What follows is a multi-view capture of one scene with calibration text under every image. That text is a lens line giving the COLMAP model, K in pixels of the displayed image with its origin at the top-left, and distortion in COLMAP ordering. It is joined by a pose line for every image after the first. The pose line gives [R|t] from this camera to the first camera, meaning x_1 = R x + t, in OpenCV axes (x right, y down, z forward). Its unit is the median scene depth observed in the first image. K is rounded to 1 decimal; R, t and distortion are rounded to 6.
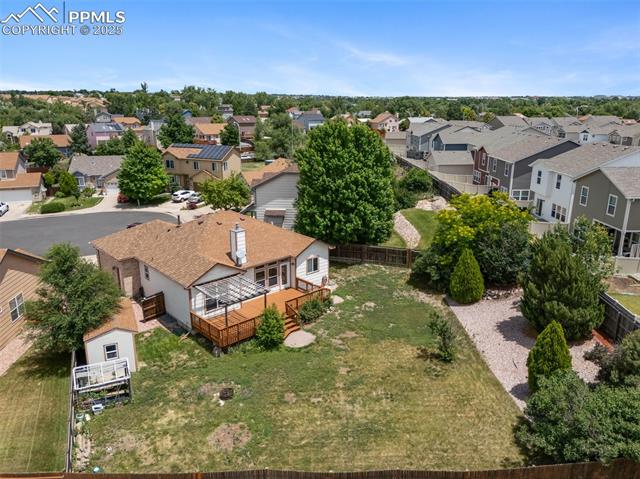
lens RADIAL K [[445.8, 0, 320.0], [0, 445.8, 239.5], [0, 0, 1]] dist [0.006922, -0.001744]
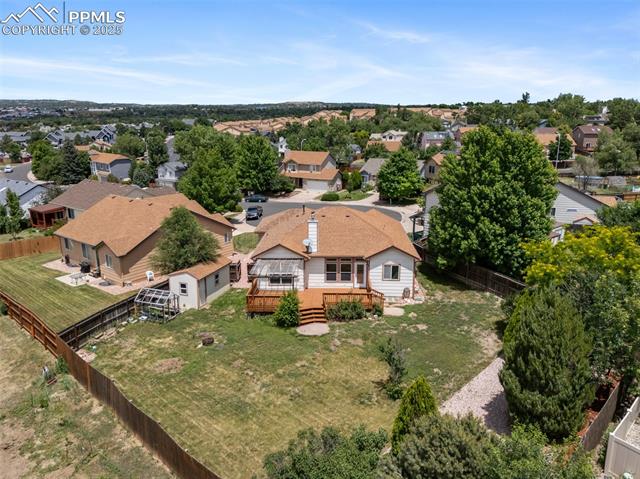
lens RADIAL K [[445.8, 0, 320.0], [0, 445.8, 239.5], [0, 0, 1]] dist [0.006922, -0.001744]
pose [[0.724108, 0.175531, -0.666976, 0.499544], [-0.190139, 0.980401, 0.051591, -0.032217], [0.662959, 0.089461, 0.743291, 0.169204]]
